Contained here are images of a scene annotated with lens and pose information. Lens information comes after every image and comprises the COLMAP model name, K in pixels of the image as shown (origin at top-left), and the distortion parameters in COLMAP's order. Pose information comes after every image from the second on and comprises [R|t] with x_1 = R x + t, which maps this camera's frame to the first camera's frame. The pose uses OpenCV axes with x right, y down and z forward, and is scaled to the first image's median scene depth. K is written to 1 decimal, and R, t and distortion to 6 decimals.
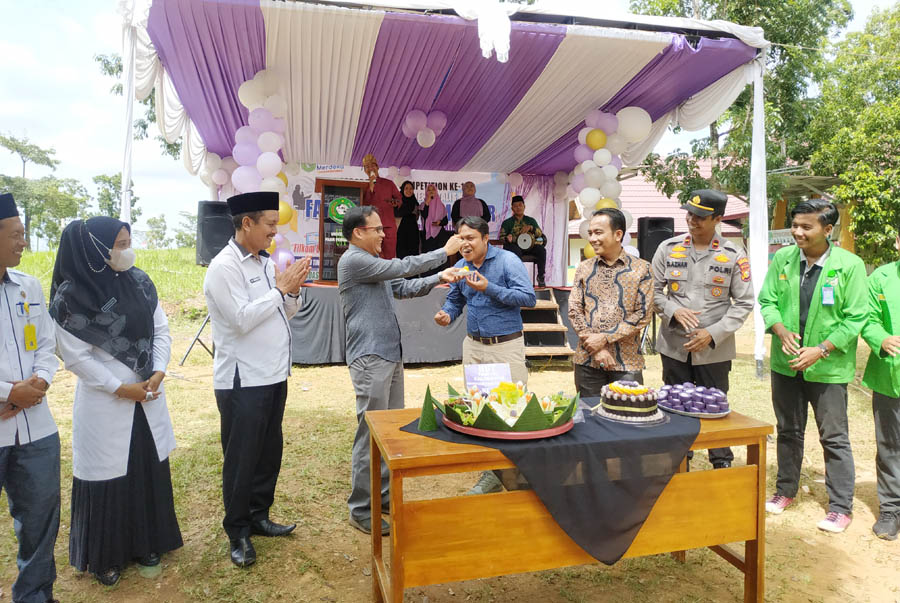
lens RADIAL K [[628.5, 0, 446.1], [0, 628.5, 294.2], [0, 0, 1]] dist [0.002533, -0.024896]
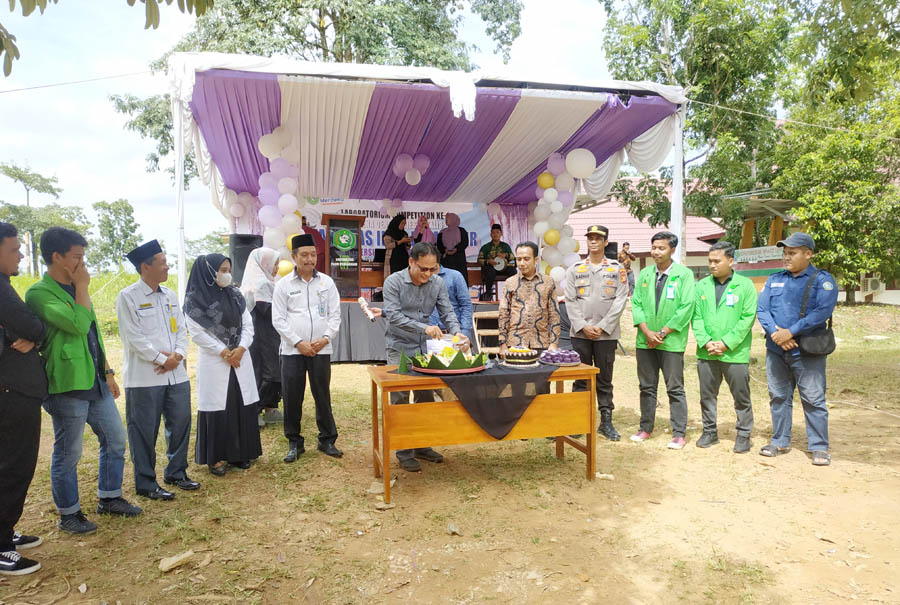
lens RADIAL K [[657.5, 0, 449.5], [0, 657.5, 369.7], [0, 0, 1]] dist [-0.007318, -0.002637]
pose [[0.999921, -0.012557, -0.000981, 0.033968], [0.012595, 0.996967, 0.076802, 0.021078], [0.000014, -0.076809, 0.997046, -0.273915]]
